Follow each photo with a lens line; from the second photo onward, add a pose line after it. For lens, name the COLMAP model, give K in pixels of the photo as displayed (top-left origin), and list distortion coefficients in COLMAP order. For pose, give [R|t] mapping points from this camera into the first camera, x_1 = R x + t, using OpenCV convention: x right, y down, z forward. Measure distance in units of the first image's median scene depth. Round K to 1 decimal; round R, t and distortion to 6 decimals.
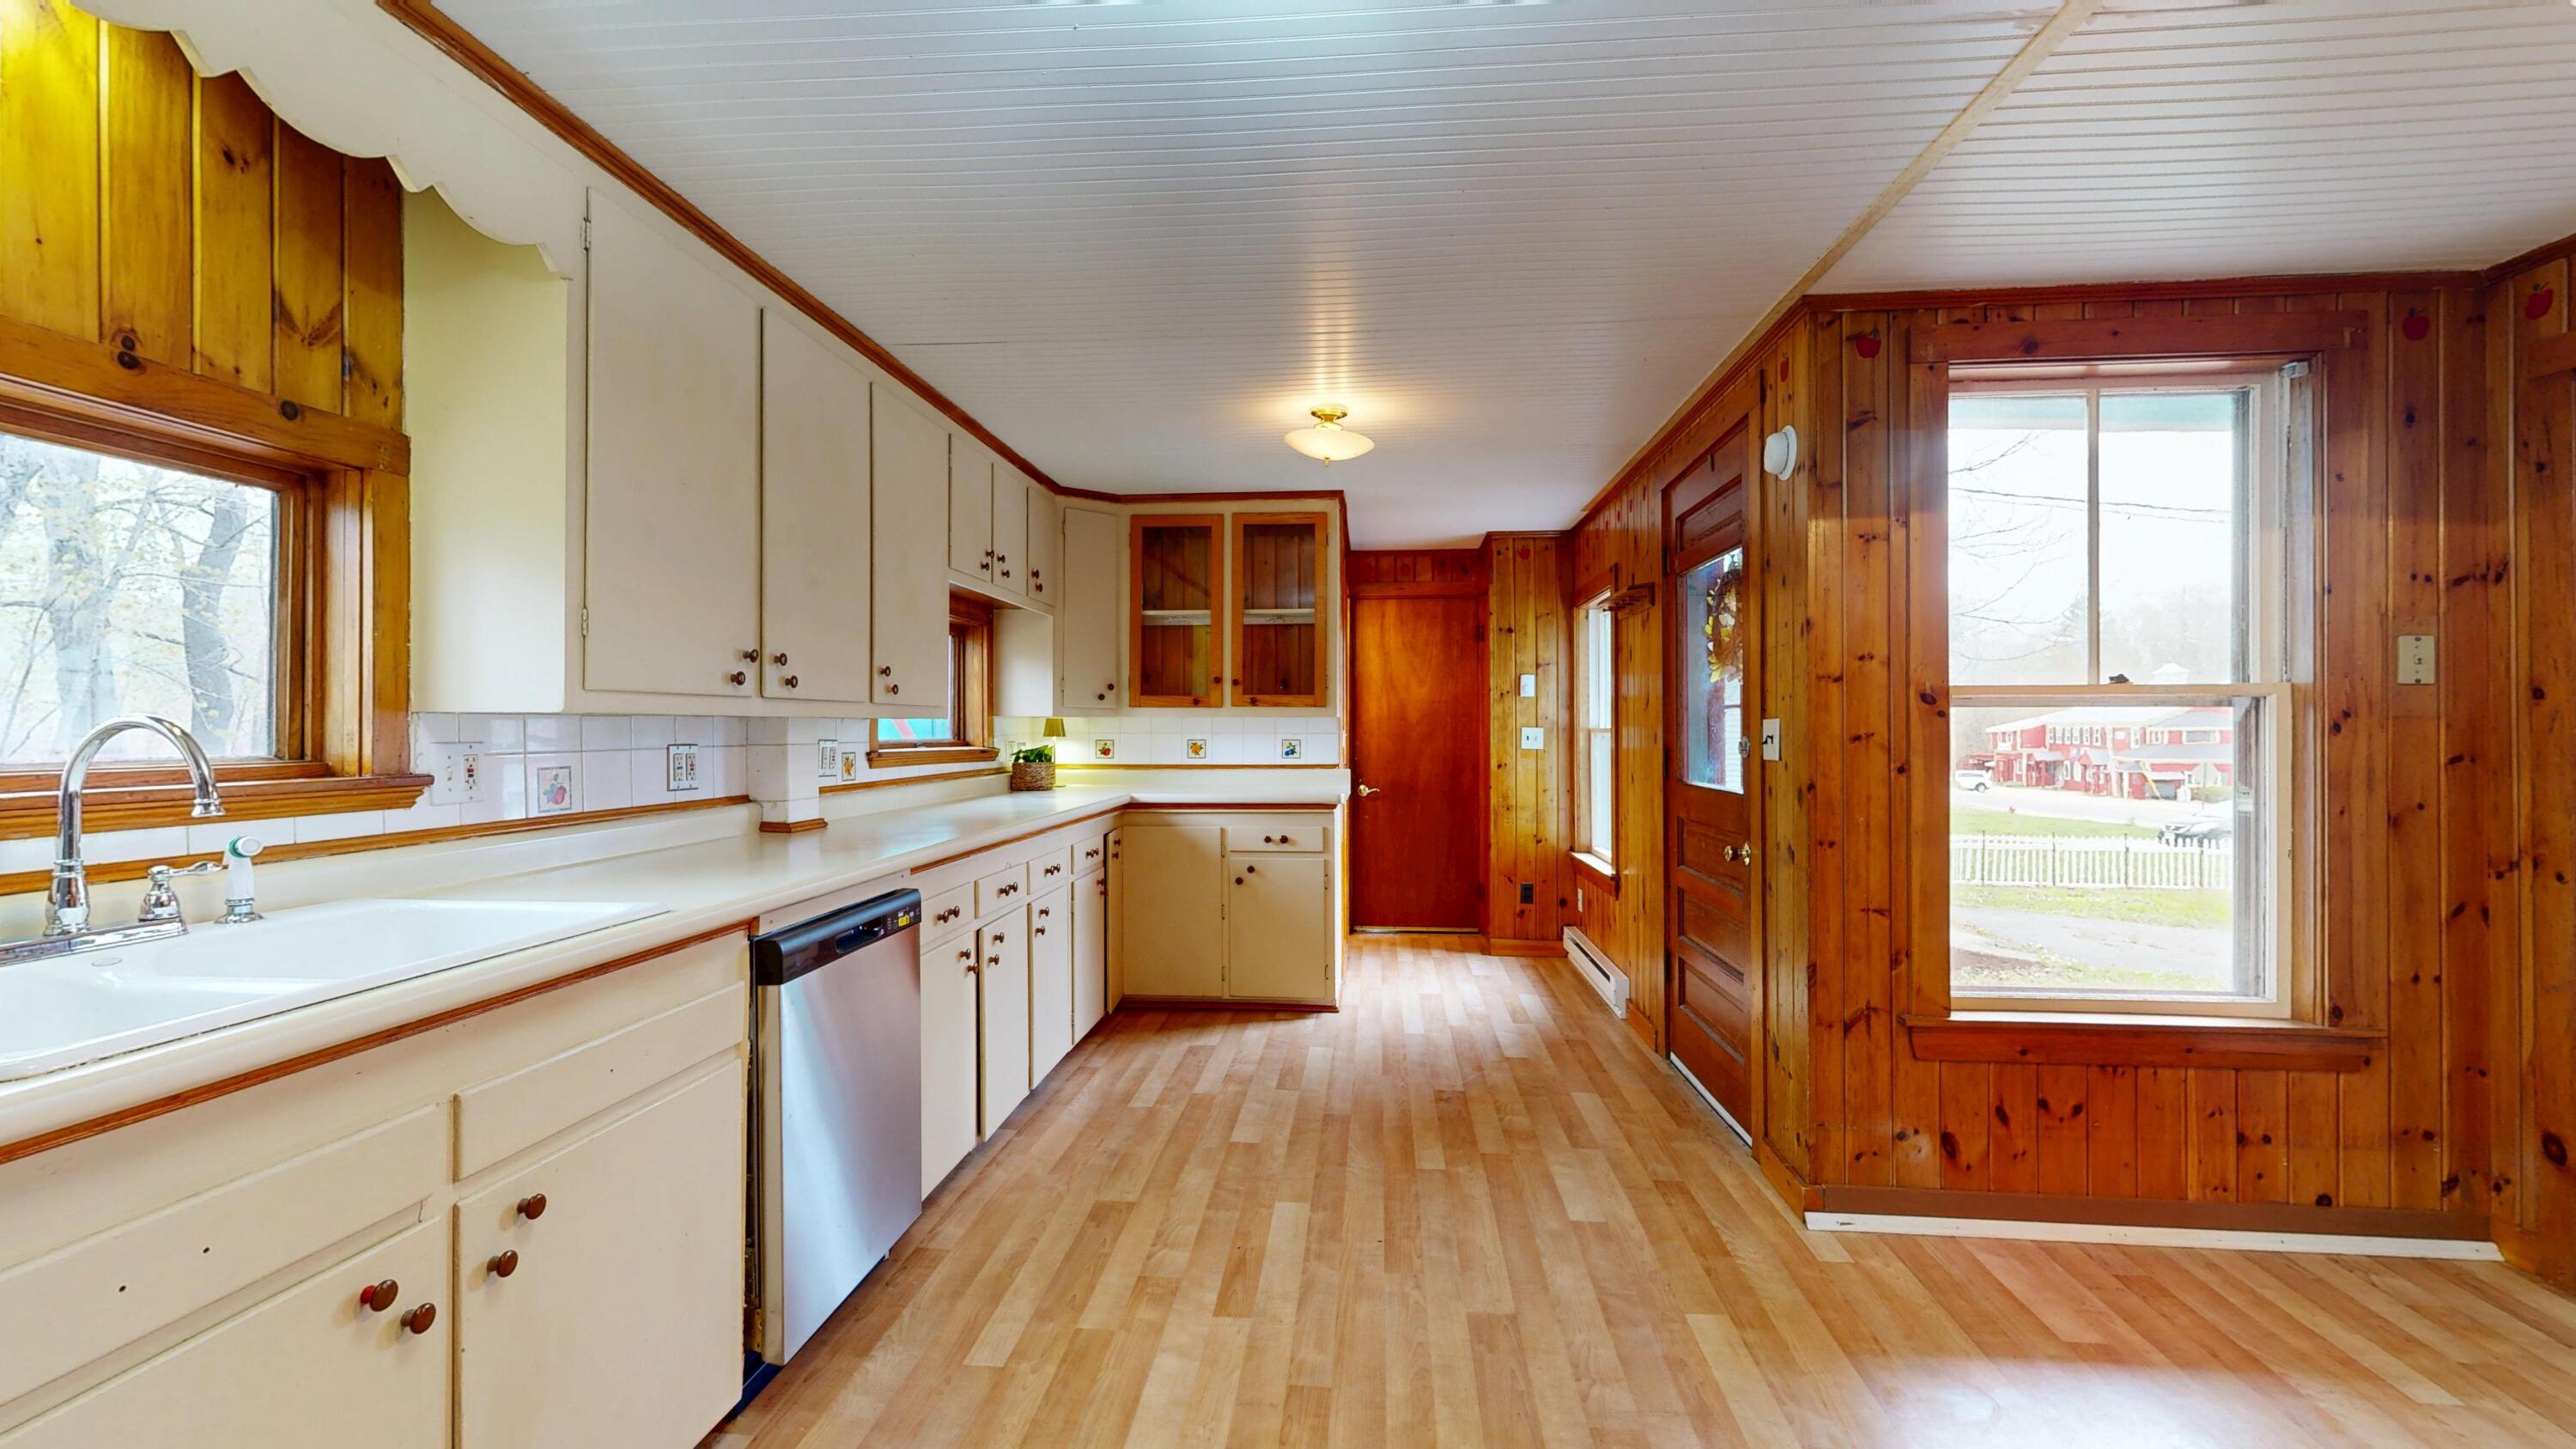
lens RADIAL K [[1070.6, 0, 1288.0], [0, 1070.6, 725.6], [0, 0, 1]] dist [0.000848, -0.000456]
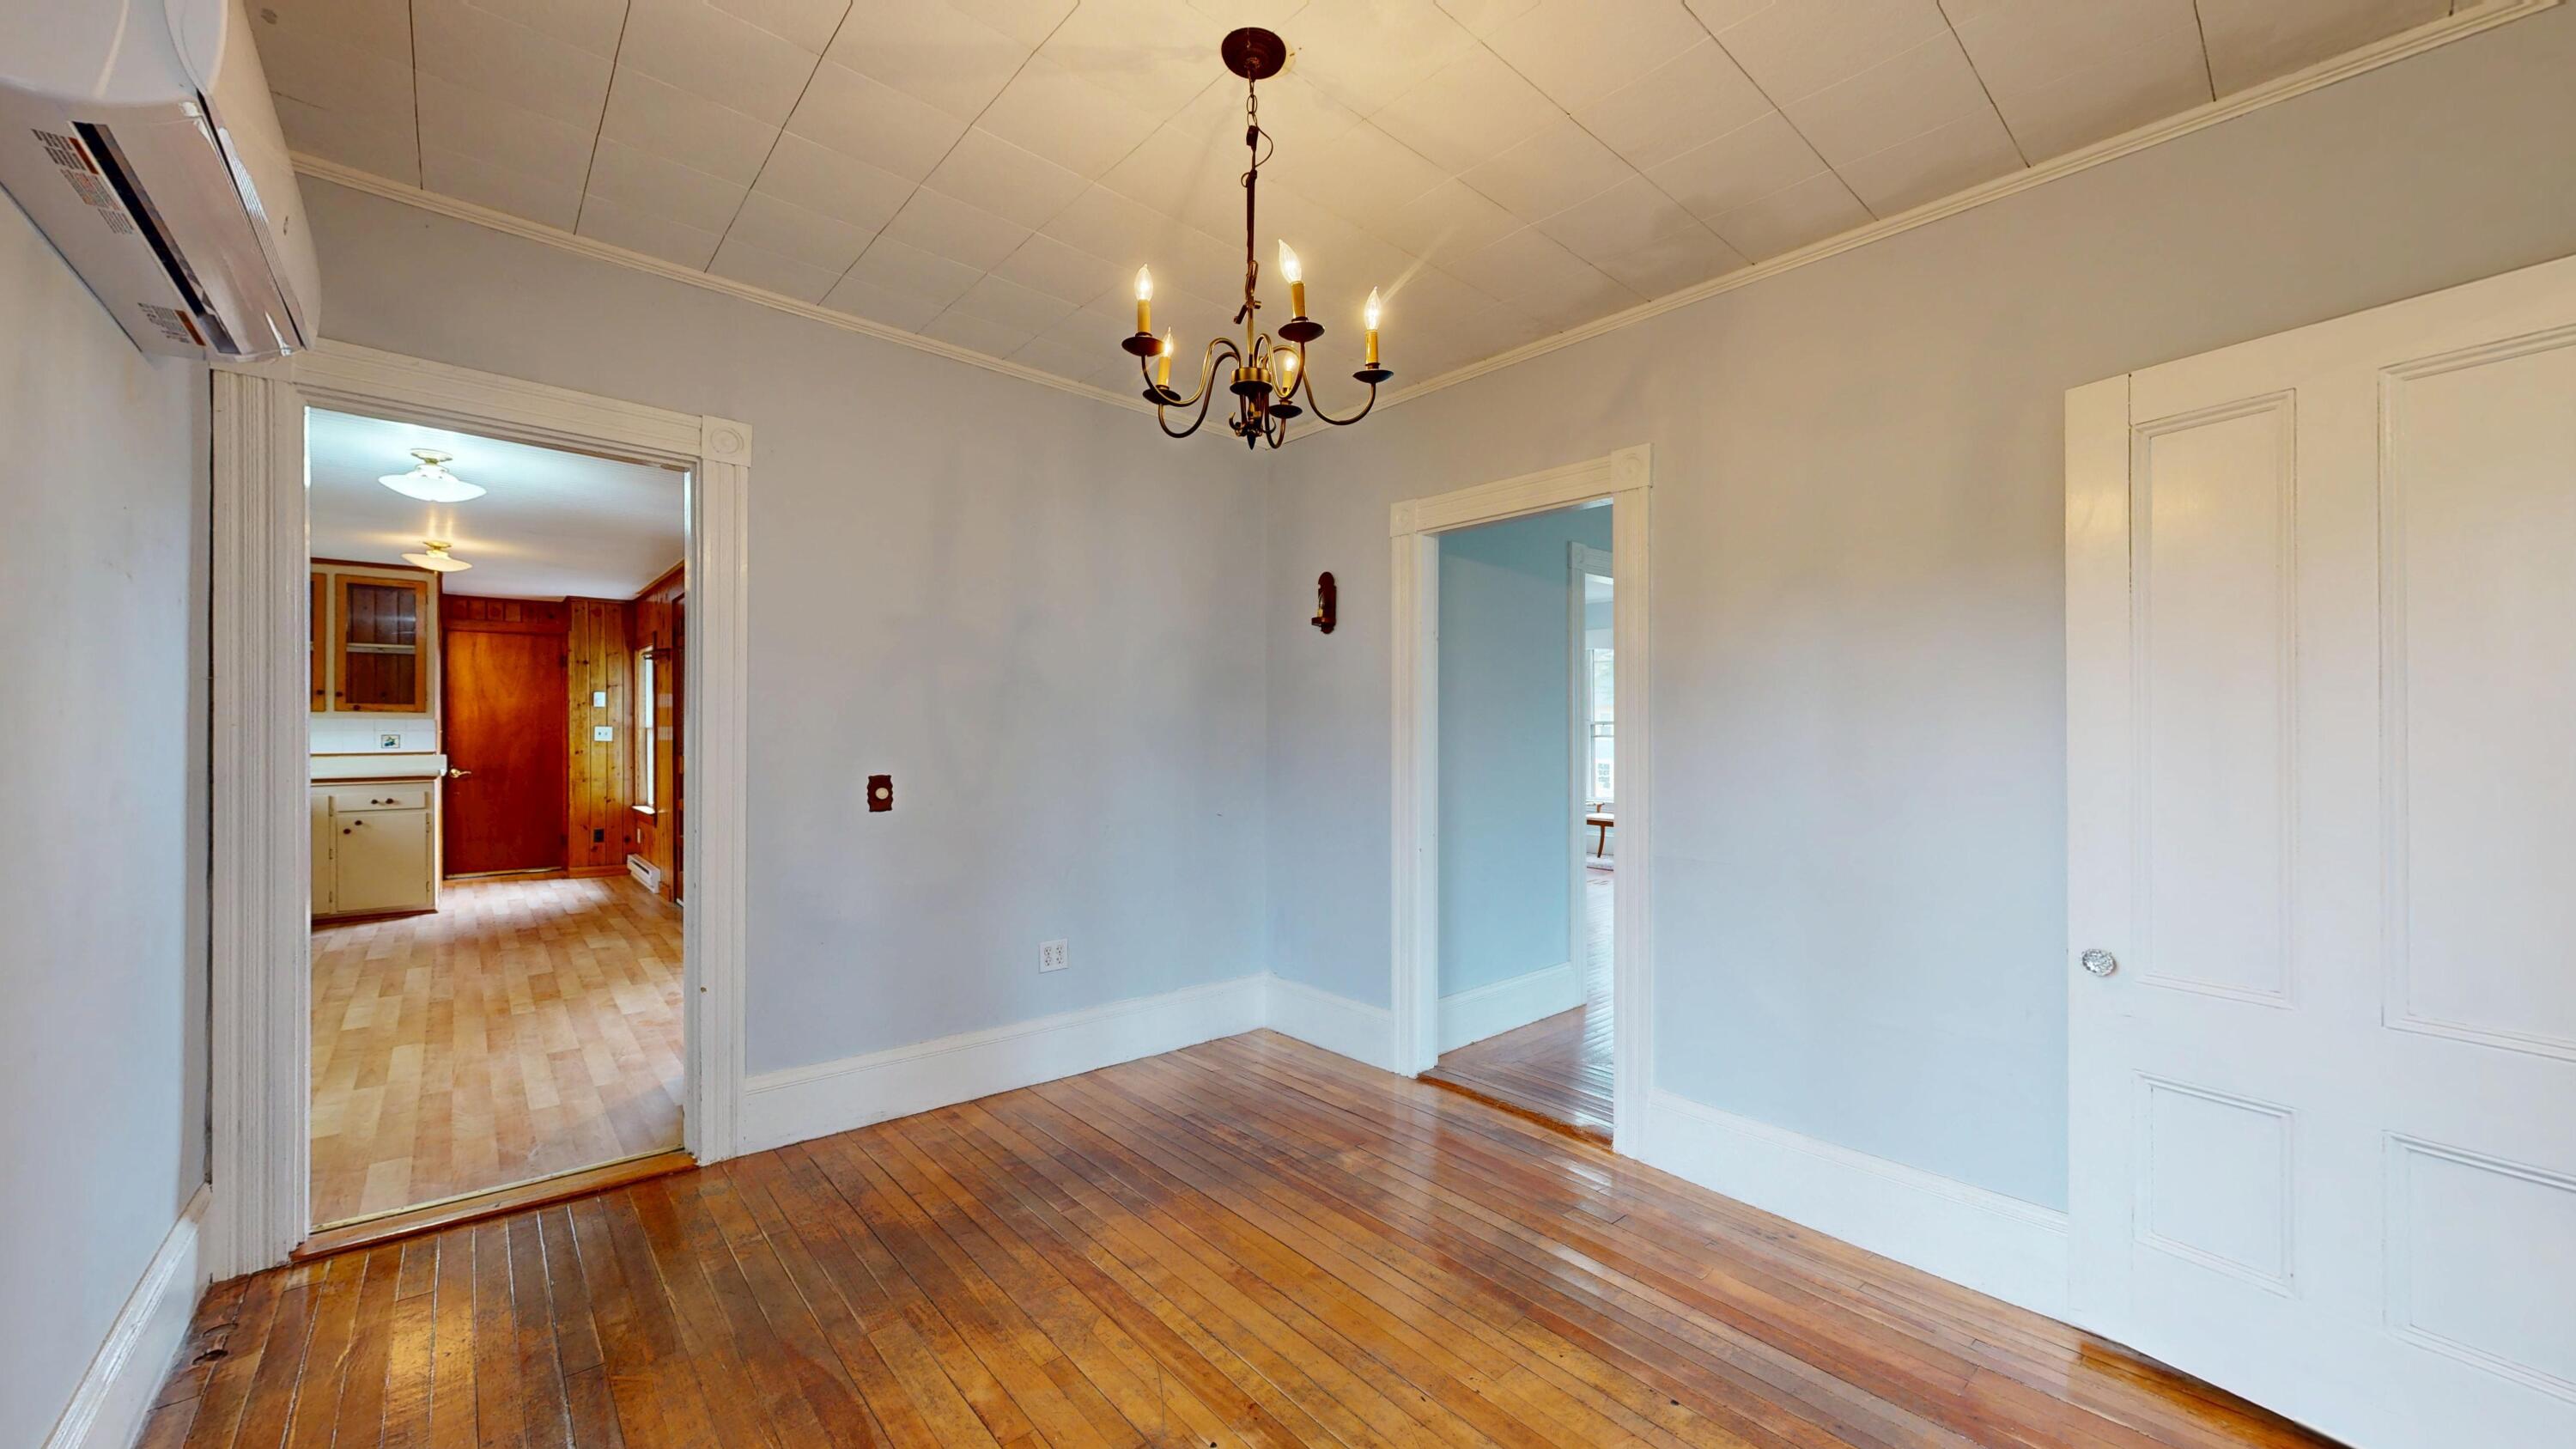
lens RADIAL K [[944.7, 0, 1298.7], [0, 944.7, 726.7], [0, 0, 1]] dist [-0.005334, 0.000835]
pose [[0.686174, 0.001378, 0.727436, -0.134242], [-0.001721, 0.999998, -0.000271, 0.000546], [-0.727436, -0.001066, 0.686175, -1.254010]]
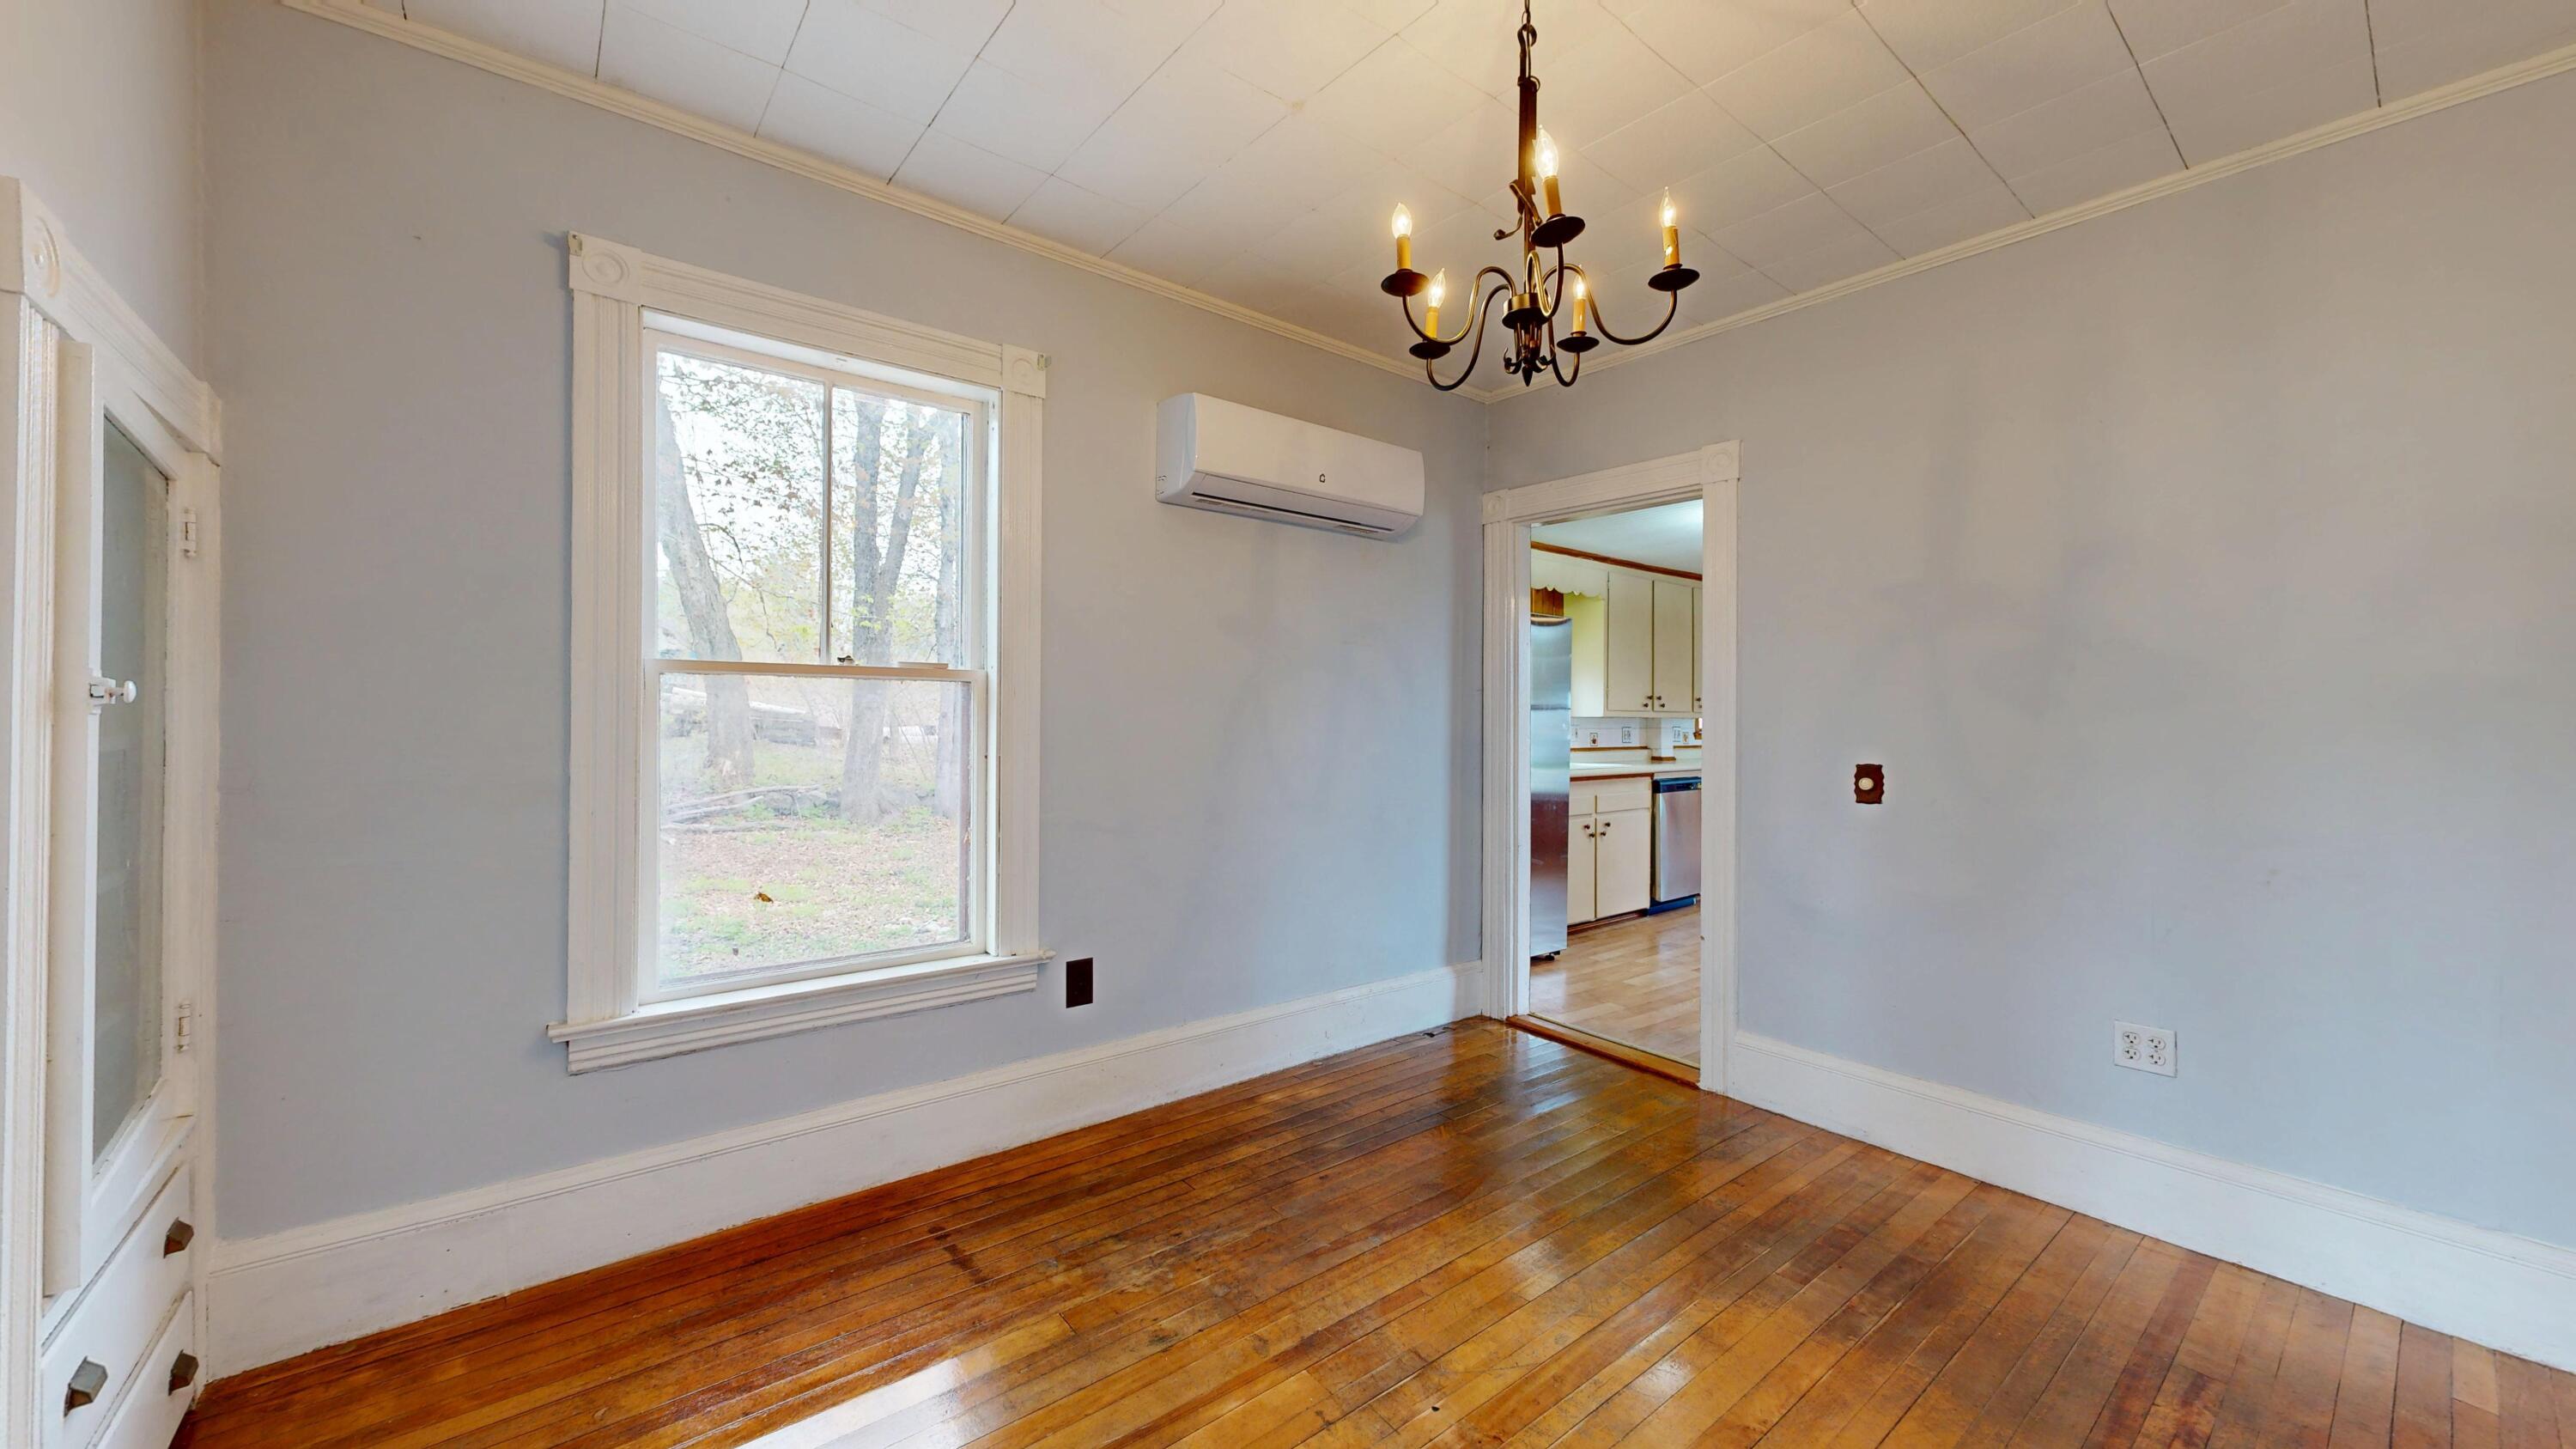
lens RADIAL K [[944.7, 0, 1278.1], [0, 944.7, 727.2], [0, 0, 1]] dist [-0.005334, 0.000835]
pose [[0.683206, -0.000411, -0.730226, 0.590518], [-0.001181, 0.999998, -0.001667, 0.019975], [0.730225, 0.002001, 0.683204, -1.289297]]
